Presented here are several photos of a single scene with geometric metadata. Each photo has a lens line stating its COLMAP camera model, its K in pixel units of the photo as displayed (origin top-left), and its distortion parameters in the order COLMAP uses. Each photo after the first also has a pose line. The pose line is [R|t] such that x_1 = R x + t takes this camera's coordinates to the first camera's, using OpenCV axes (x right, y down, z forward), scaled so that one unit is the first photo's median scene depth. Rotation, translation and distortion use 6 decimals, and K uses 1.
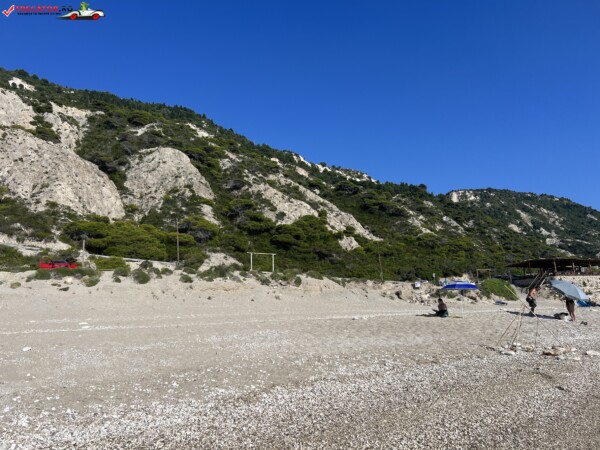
lens RADIAL K [[456.5, 0, 293.9], [0, 456.5, 226.4], [0, 0, 1]] dist [0.056120, -0.063089]
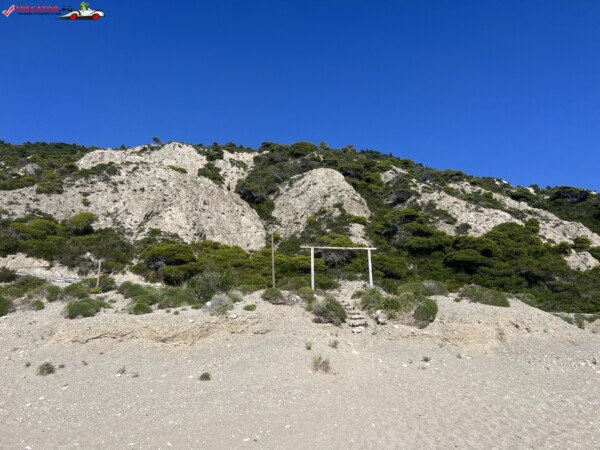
lens RADIAL K [[456.5, 0, 296.9], [0, 456.5, 226.5], [0, 0, 1]] dist [0.056120, -0.063089]
pose [[0.907083, -0.106415, -0.407279, 0.028301], [0.066599, 0.991613, -0.110763, 0.035334], [0.415650, 0.073346, 0.906562, 0.256300]]
